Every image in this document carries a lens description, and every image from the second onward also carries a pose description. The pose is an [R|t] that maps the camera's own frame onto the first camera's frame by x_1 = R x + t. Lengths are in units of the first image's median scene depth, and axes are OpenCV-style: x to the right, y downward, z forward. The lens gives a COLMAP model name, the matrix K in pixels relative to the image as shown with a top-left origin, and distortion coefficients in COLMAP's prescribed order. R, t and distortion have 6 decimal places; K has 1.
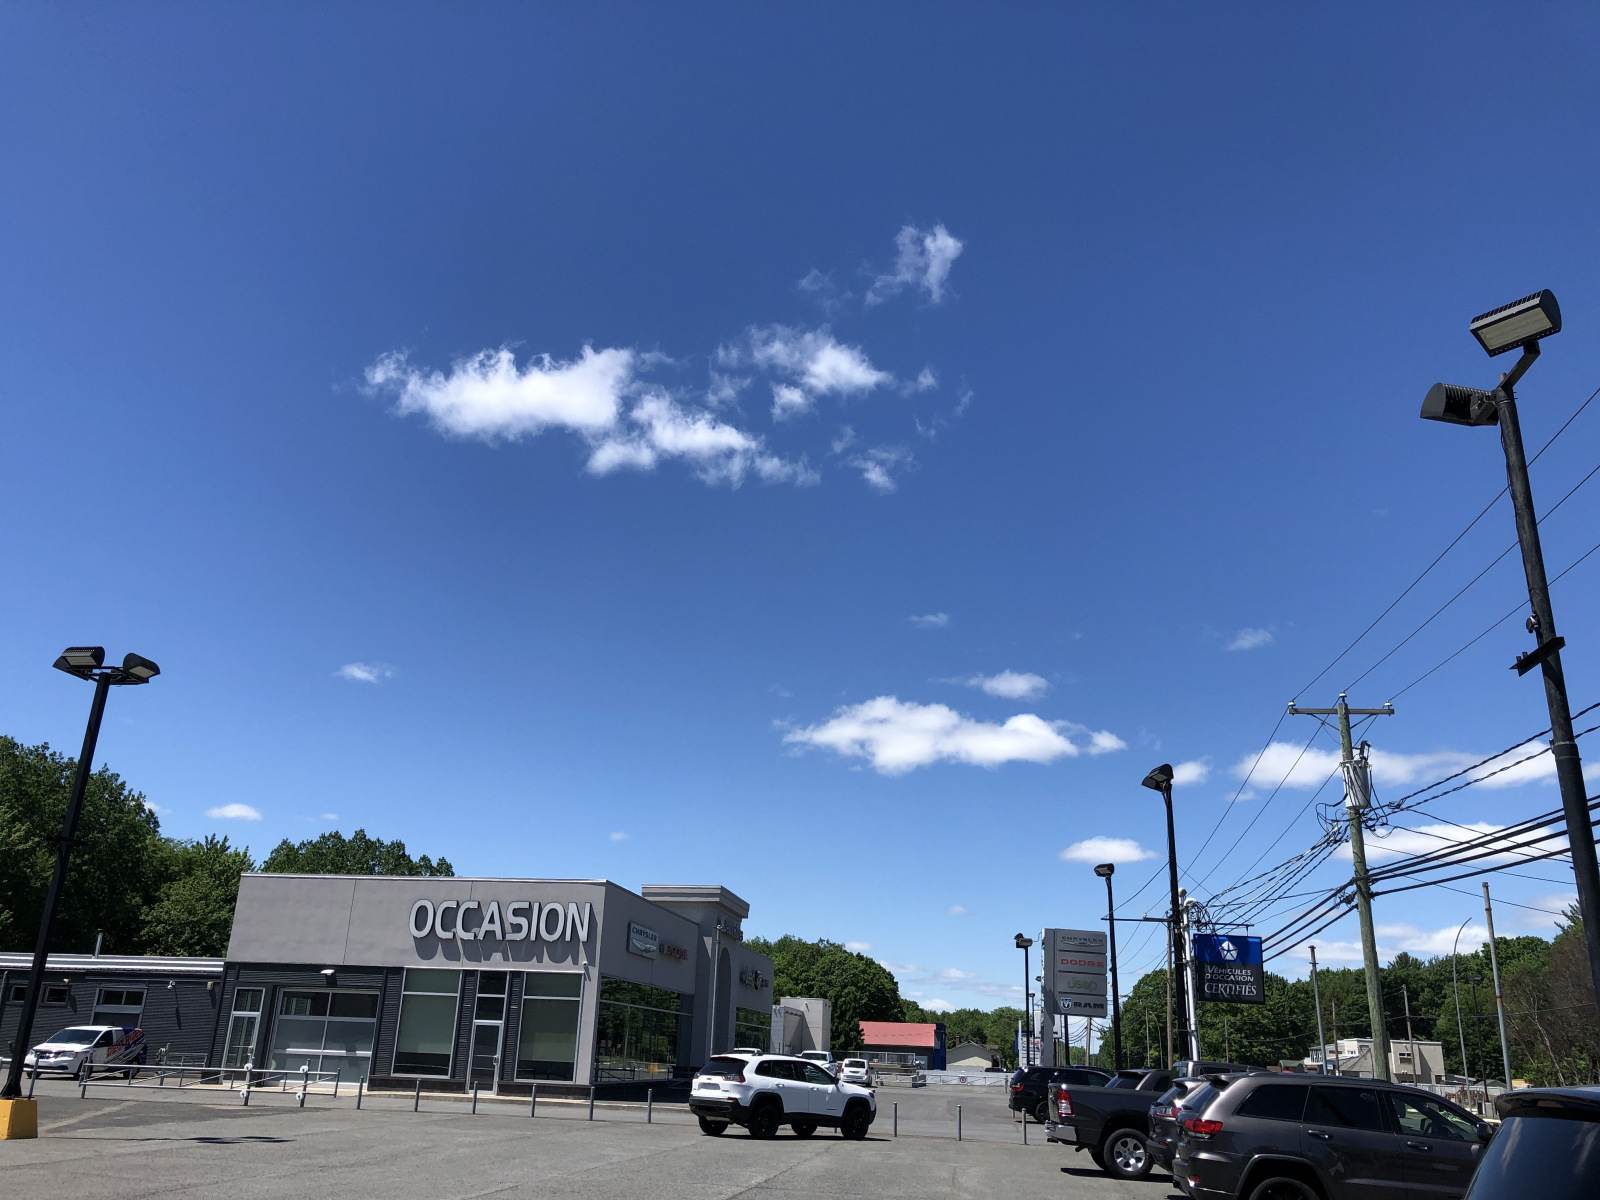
lens RADIAL K [[1297.3, 0, 805.8], [0, 1297.3, 594.3], [0, 0, 1]] dist [0.009447, -0.034414]
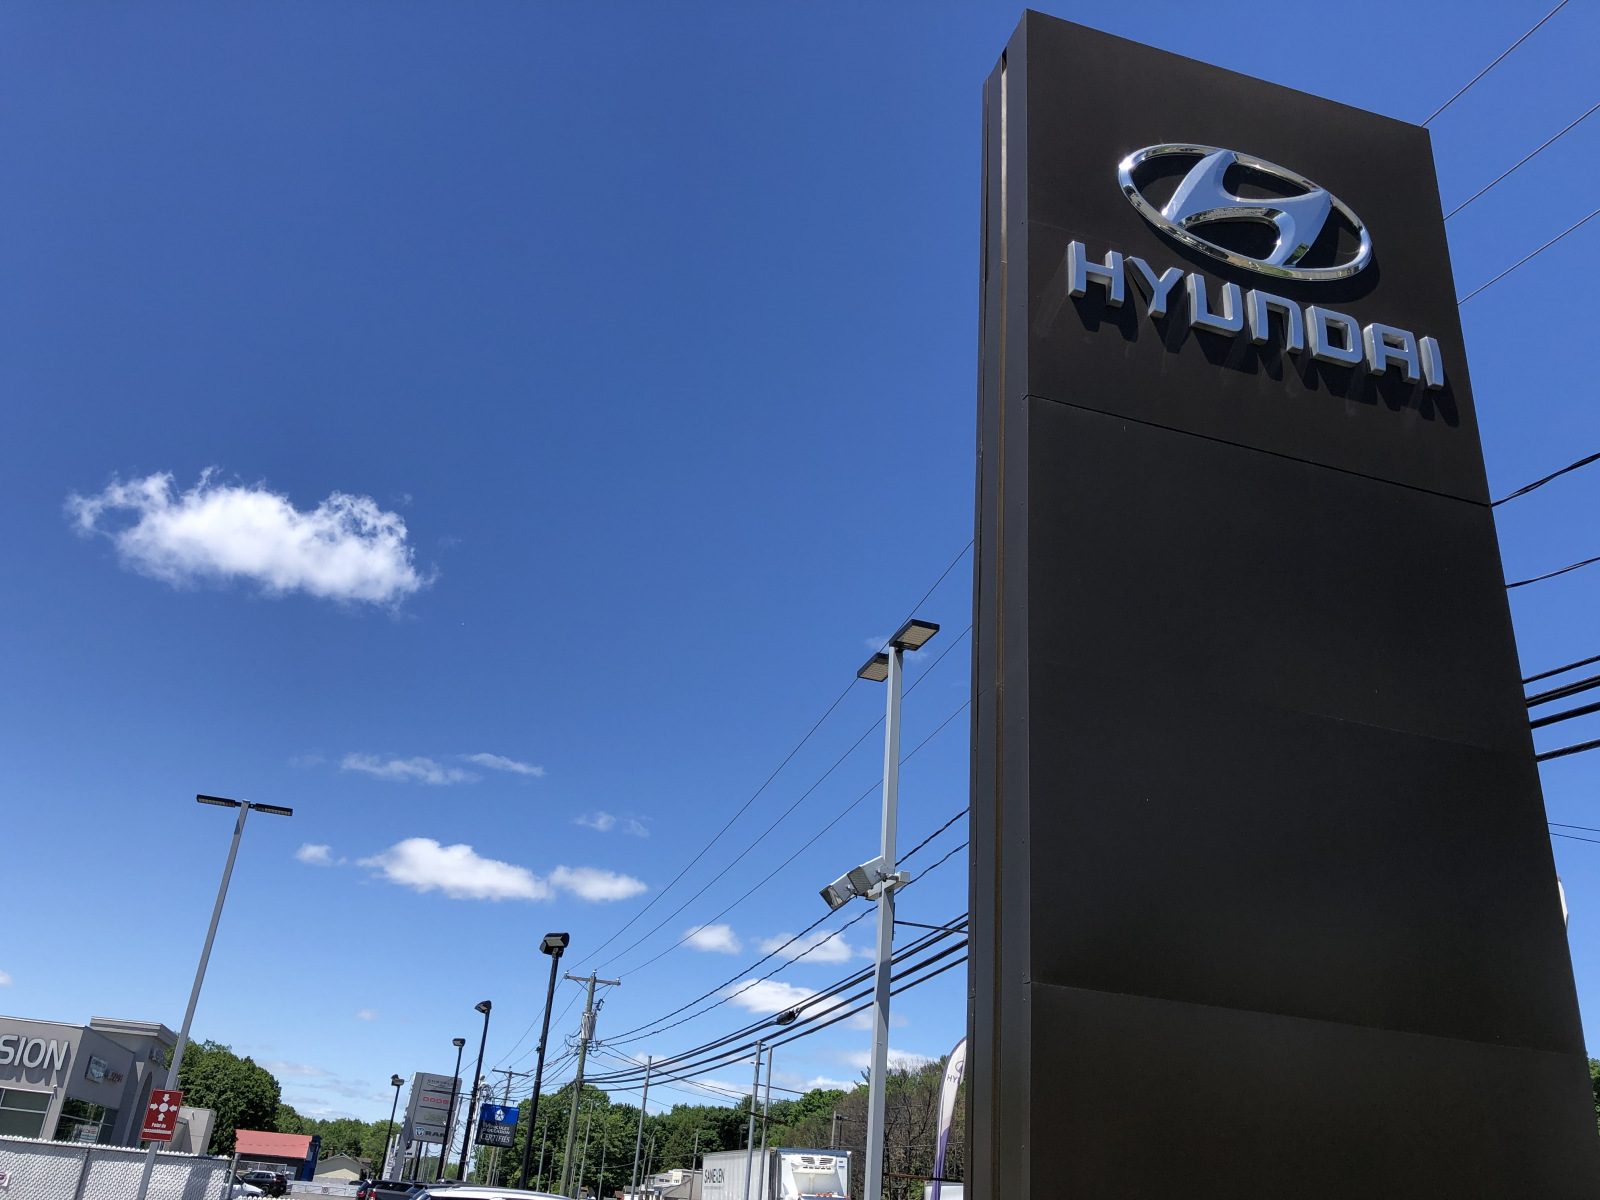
lens RADIAL K [[1297.3, 0, 806.6], [0, 1297.3, 606.2], [0, 0, 1]] dist [0.009447, -0.034414]
pose [[0.905432, 0.206415, 0.370925, -0.041922], [-0.179406, 0.978013, -0.106320, -0.136329], [-0.384715, 0.029719, 0.922557, -0.378797]]
